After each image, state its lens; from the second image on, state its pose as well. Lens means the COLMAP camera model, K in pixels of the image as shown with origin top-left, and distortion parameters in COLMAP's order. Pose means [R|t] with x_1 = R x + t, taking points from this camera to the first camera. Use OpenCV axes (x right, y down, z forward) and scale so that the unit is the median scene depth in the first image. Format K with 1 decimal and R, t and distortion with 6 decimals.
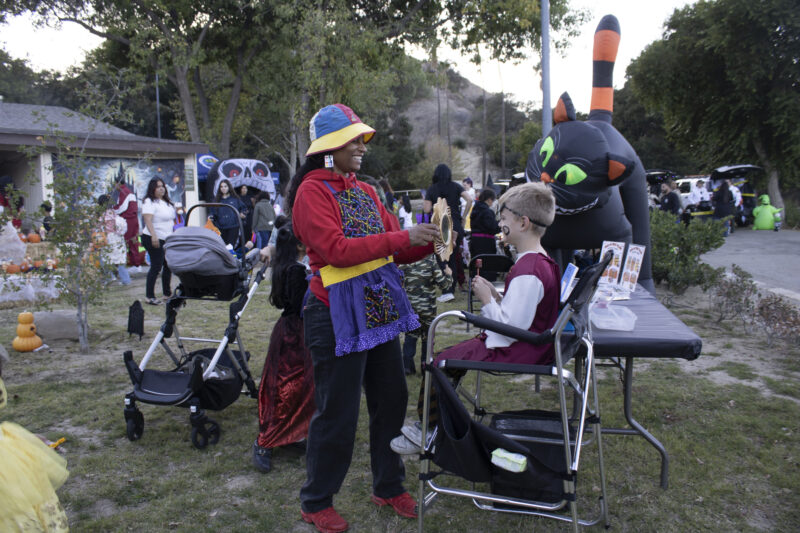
lens RADIAL K [[660.6, 0, 400.4], [0, 660.6, 266.4], [0, 0, 1]] dist [-0.108950, 0.053344]
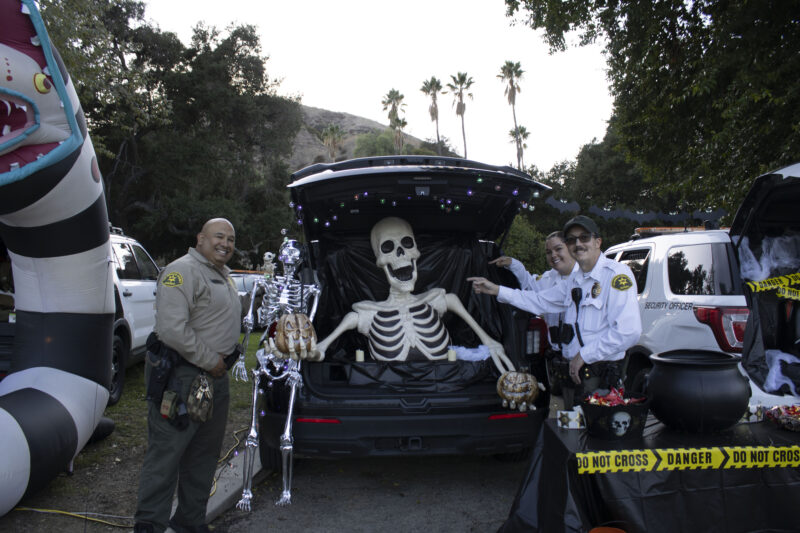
lens RADIAL K [[660.6, 0, 400.7], [0, 660.6, 268.9], [0, 0, 1]] dist [-0.108950, 0.053344]
pose [[0.997955, 0.058026, -0.026799, 0.174099], [-0.060977, 0.990018, -0.127066, -0.041642], [0.019159, 0.128440, 0.991532, 0.363314]]
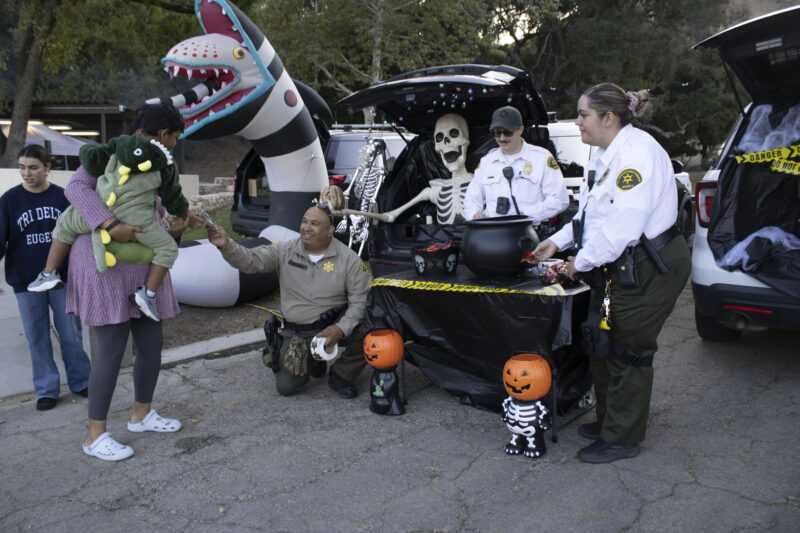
lens RADIAL K [[660.6, 0, 400.9], [0, 660.6, 262.1], [0, 0, 1]] dist [-0.108950, 0.053344]
pose [[0.739980, 0.125566, -0.660804, 0.244996], [-0.085084, 0.992003, 0.093222, -0.044182], [0.667225, -0.012758, 0.744747, 0.359452]]
